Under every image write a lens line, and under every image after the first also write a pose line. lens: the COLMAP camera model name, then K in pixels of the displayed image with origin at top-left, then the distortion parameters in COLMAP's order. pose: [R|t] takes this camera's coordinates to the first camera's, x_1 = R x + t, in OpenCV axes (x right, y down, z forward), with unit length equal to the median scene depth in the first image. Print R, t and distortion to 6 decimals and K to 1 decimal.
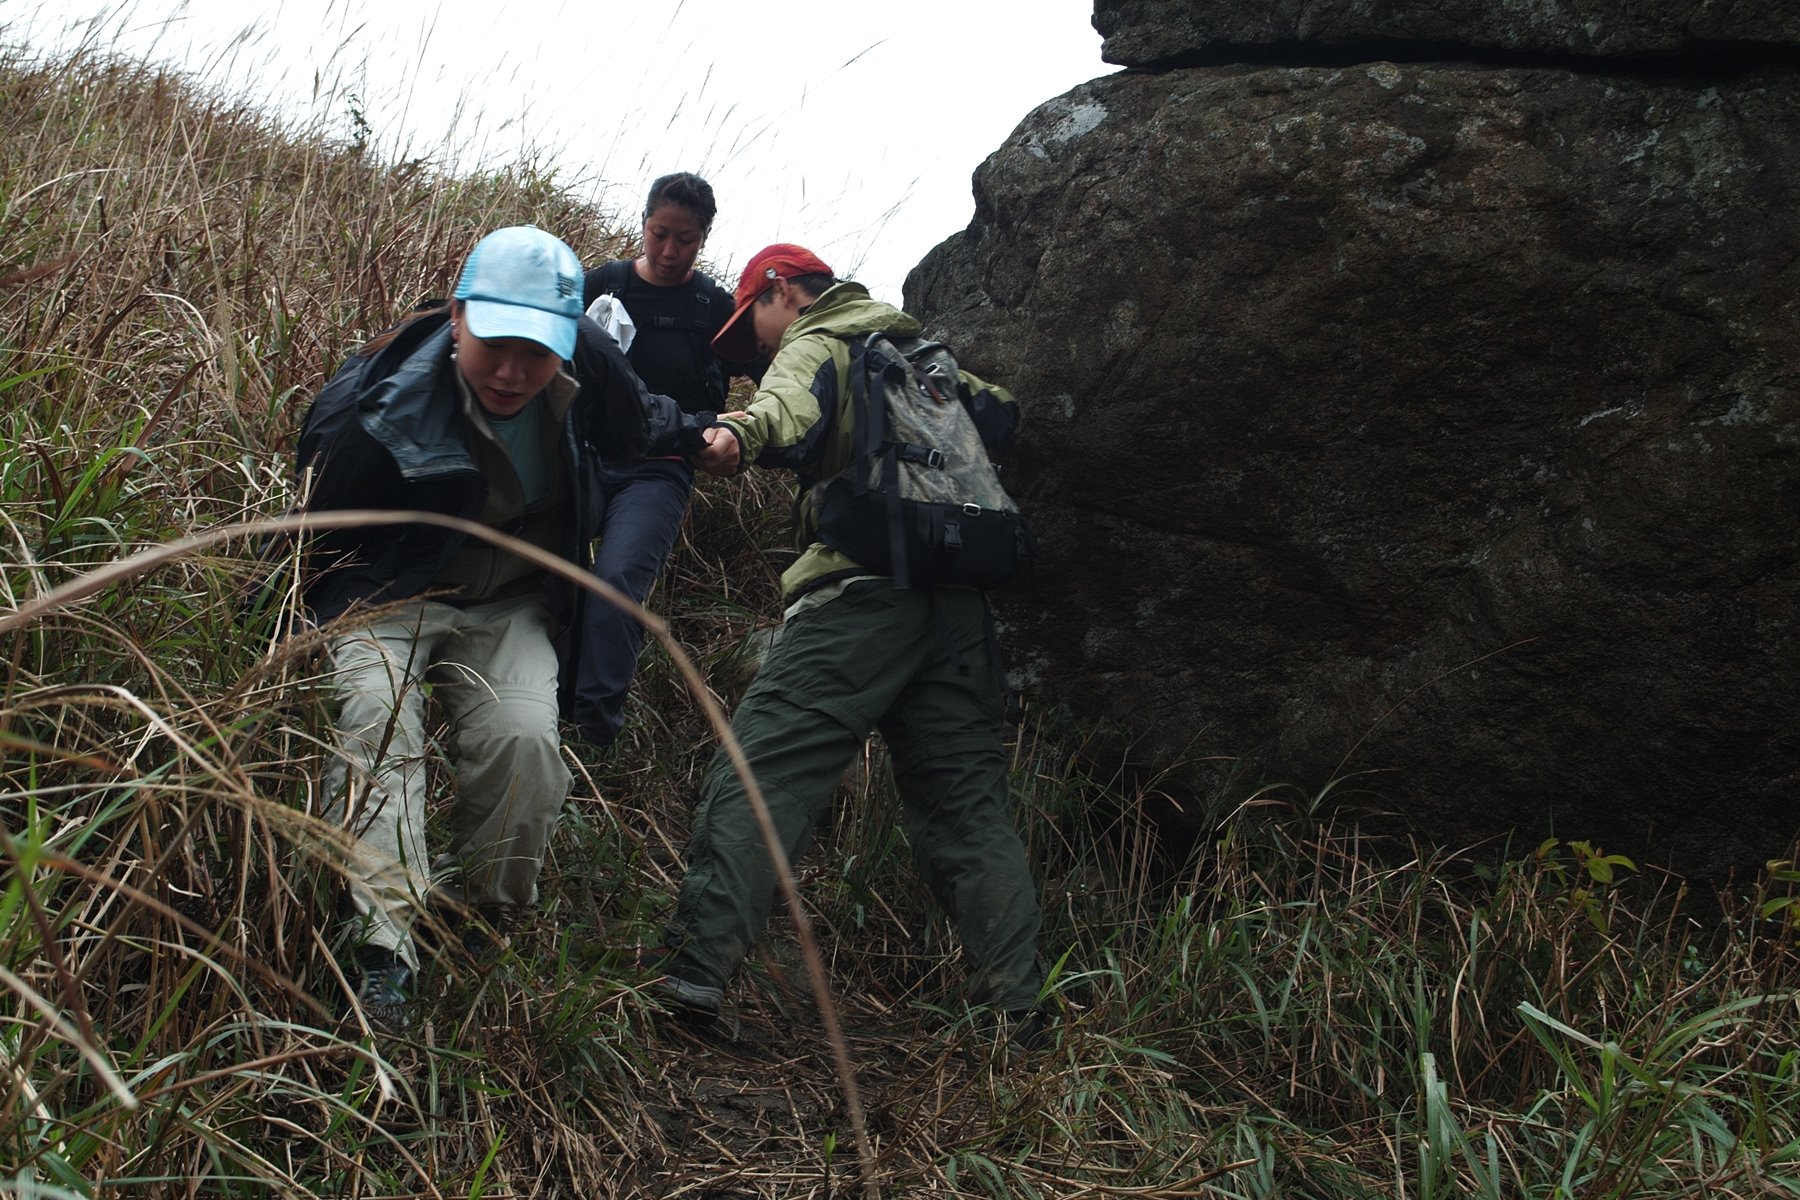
lens RADIAL K [[2764.6, 0, 899.0], [0, 2764.6, 596.0], [0, 0, 1]] dist [0.023458, 0.000000]
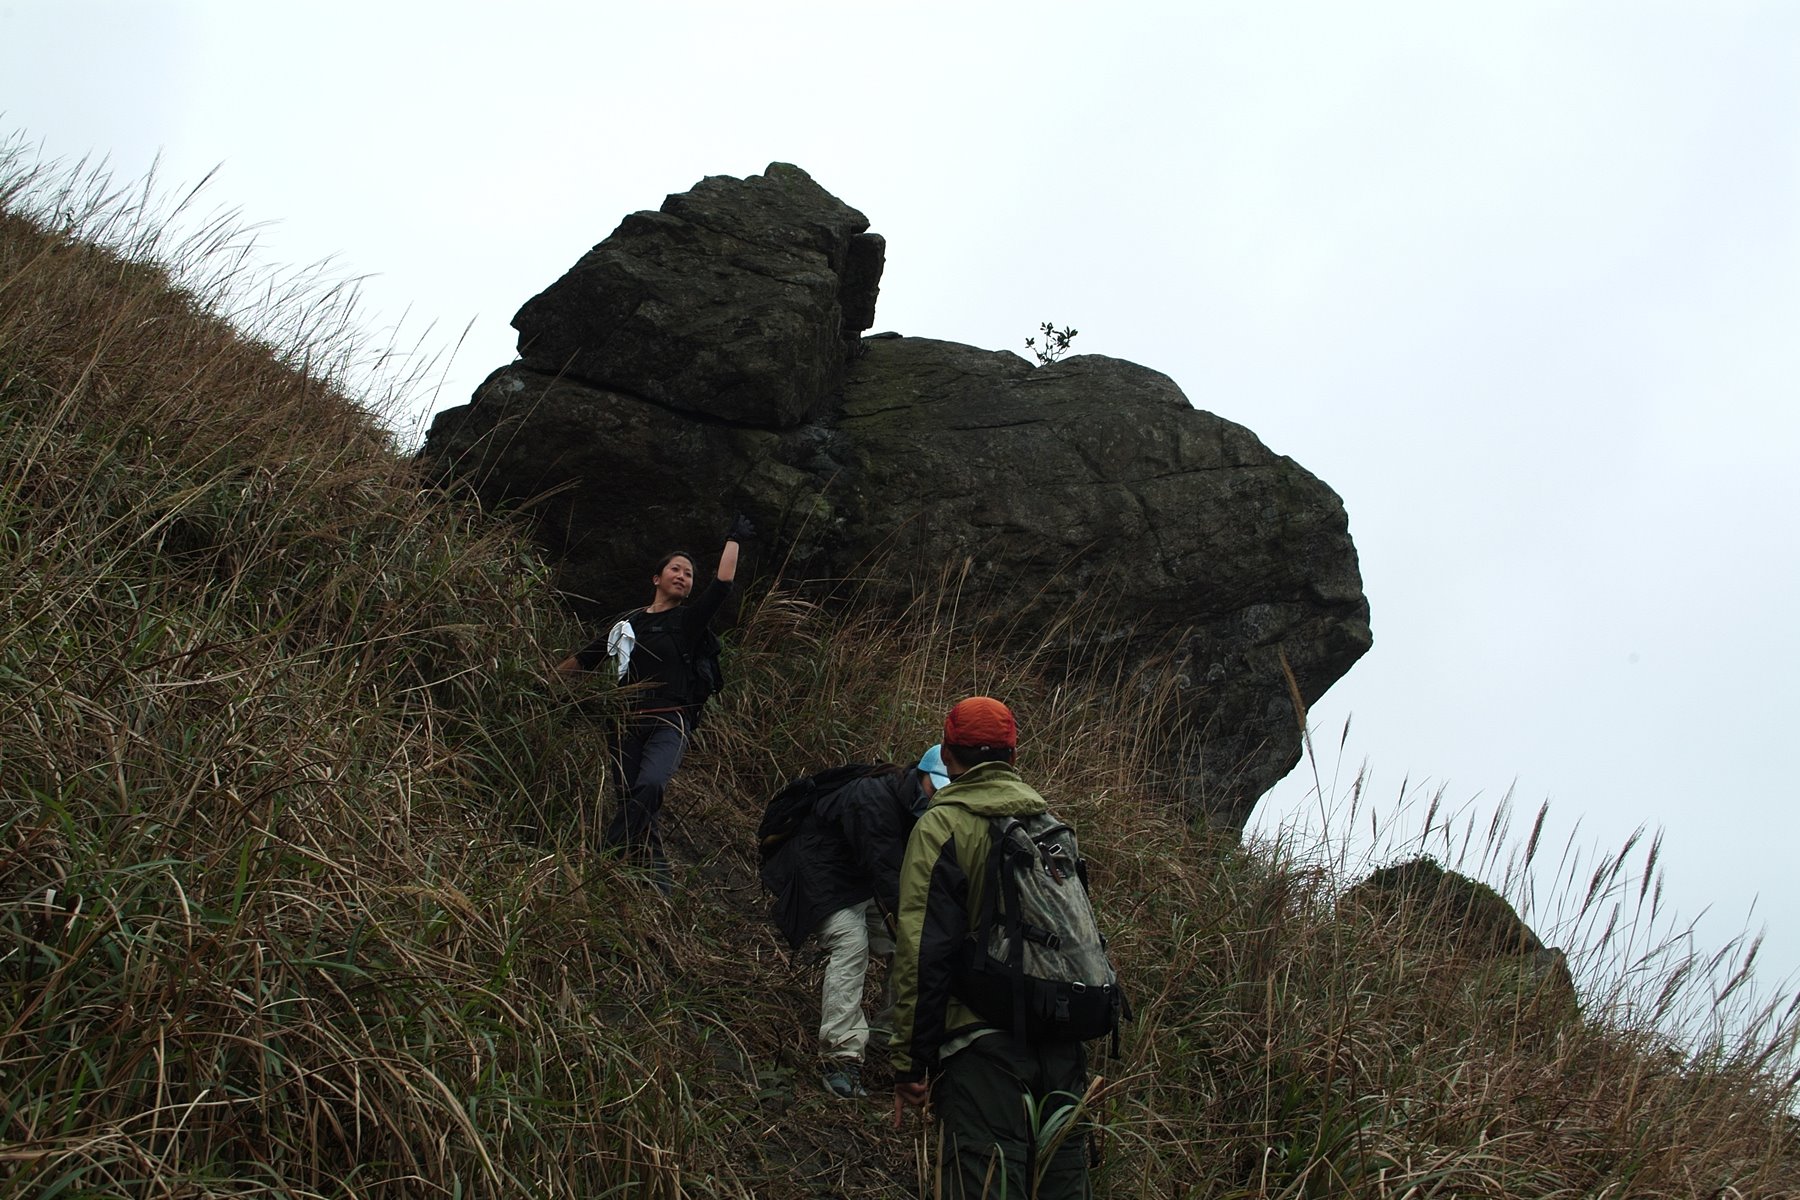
lens RADIAL K [[1963.8, 0, 898.2], [0, 1963.8, 597.0], [0, 0, 1]] dist [-0.021216, 0.000000]
pose [[0.893876, 0.158562, 0.419338, -0.482978], [-0.174635, 0.984633, -0.000056, -0.006692], [-0.412903, -0.073181, 0.907830, -1.358171]]
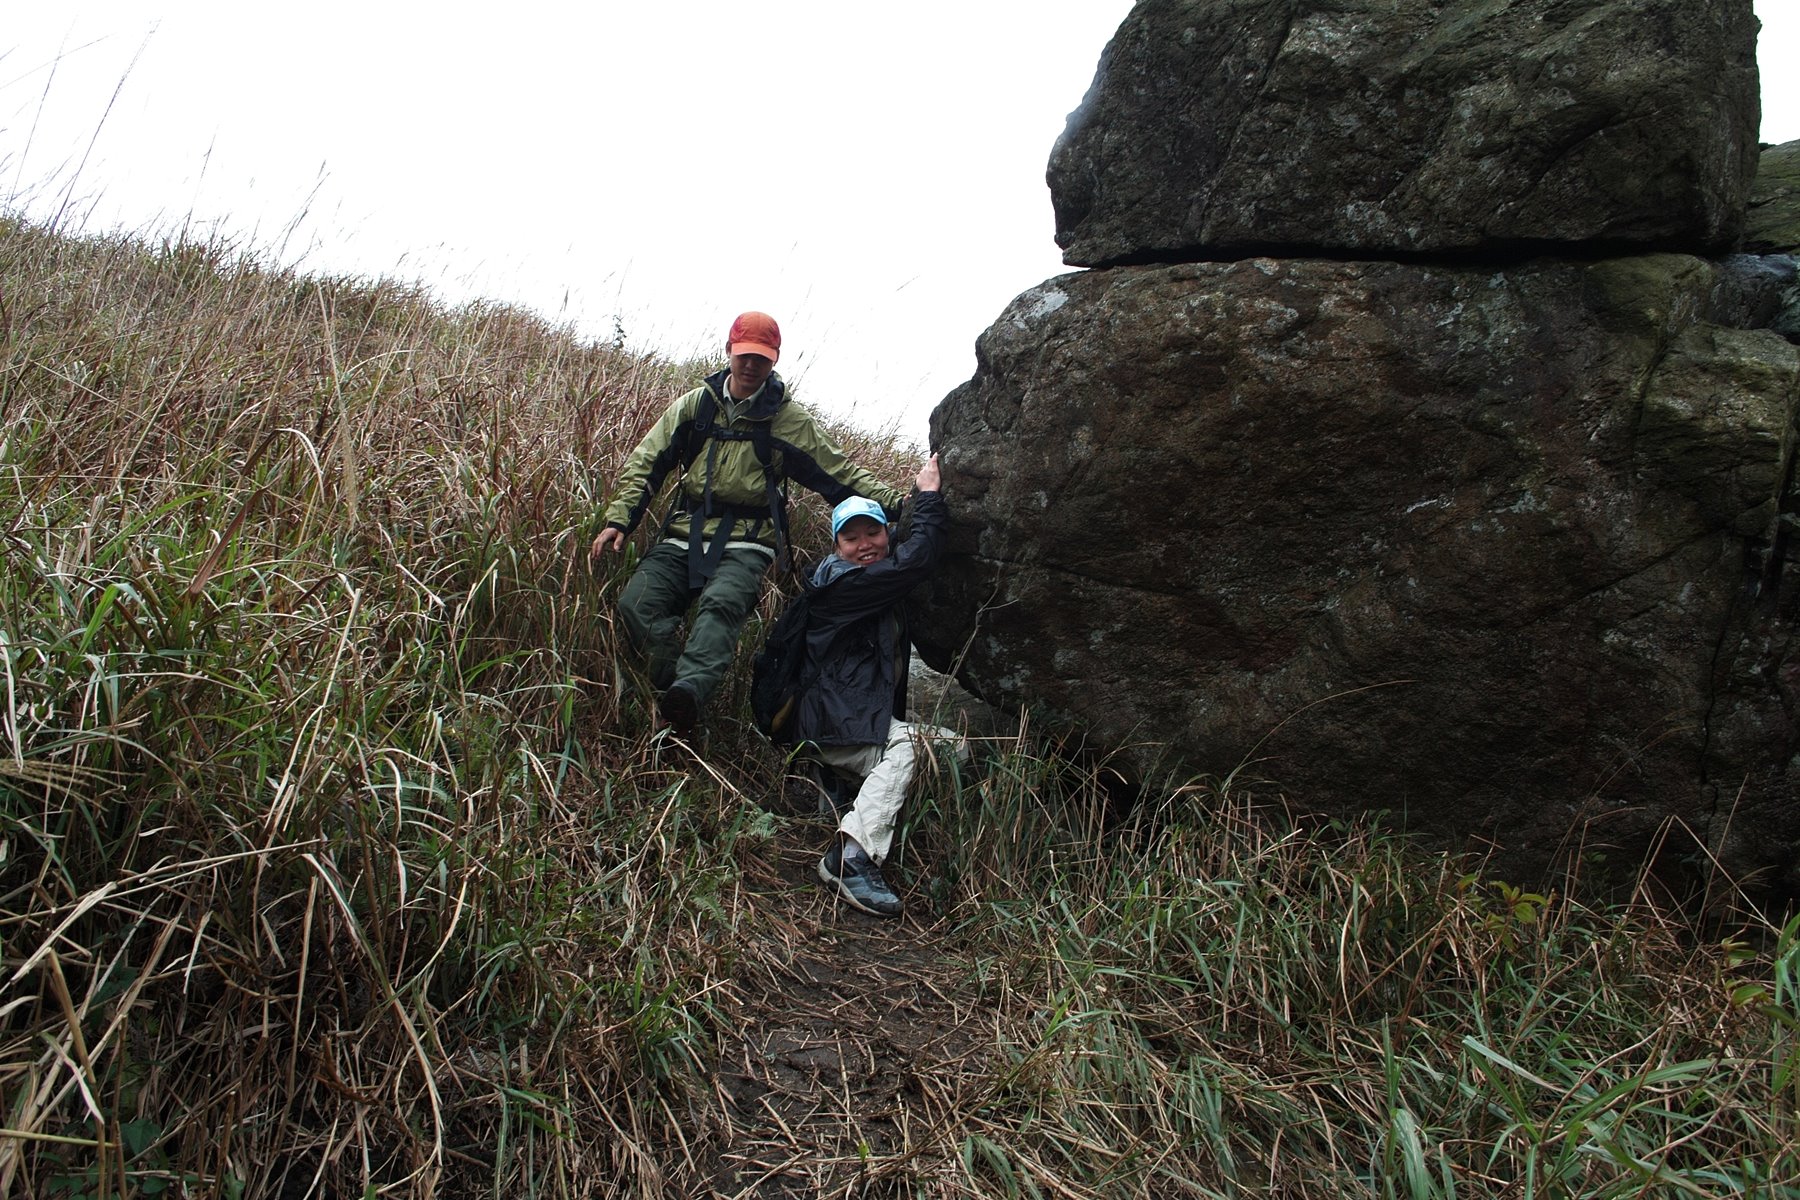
lens RADIAL K [[1413.0, 0, 903.1], [0, 1413.0, 597.5], [0, 0, 1]] dist [-0.073504, -0.001104]
pose [[0.999714, -0.007872, -0.022570, 0.004433], [0.008109, 0.999912, 0.010467, -0.027085], [0.022486, -0.010647, 0.999690, 0.273548]]
